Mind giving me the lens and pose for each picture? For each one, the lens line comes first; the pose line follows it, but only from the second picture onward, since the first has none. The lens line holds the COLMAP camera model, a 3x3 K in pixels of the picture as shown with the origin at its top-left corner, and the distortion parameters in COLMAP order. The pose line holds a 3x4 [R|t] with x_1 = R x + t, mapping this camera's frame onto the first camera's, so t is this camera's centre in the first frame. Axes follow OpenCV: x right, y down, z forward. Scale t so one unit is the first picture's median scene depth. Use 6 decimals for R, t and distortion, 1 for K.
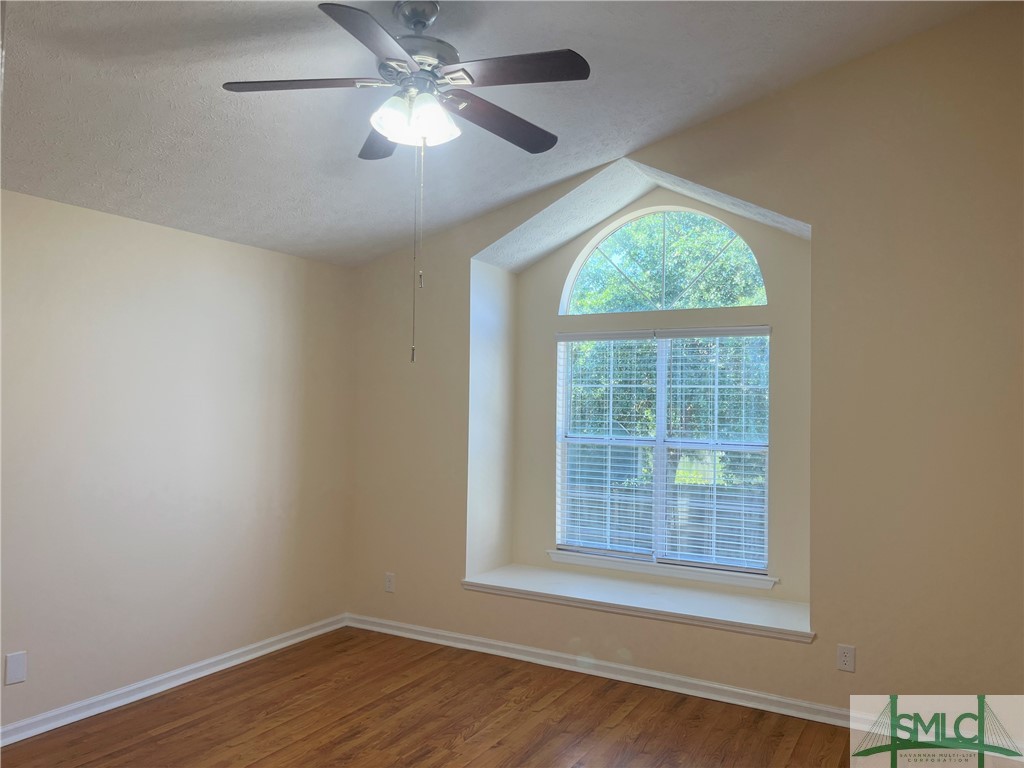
lens RADIAL K [[789.5, 0, 536.4], [0, 789.5, 388.5], [0, 0, 1]] dist [0.040715, -0.003634]
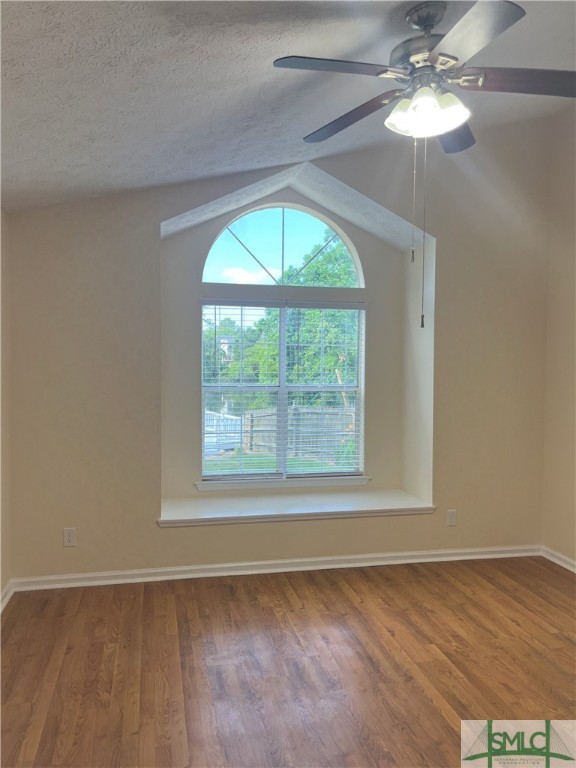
lens RADIAL K [[592.1, 0, 288.0], [0, 592.1, 384.0], [0, 0, 1]] dist [0.040715, -0.003634]
pose [[0.744484, -0.036751, 0.666628, -0.570687], [-0.011649, 0.997617, 0.068007, -0.005292], [-0.667539, -0.058396, 0.742282, 0.315931]]
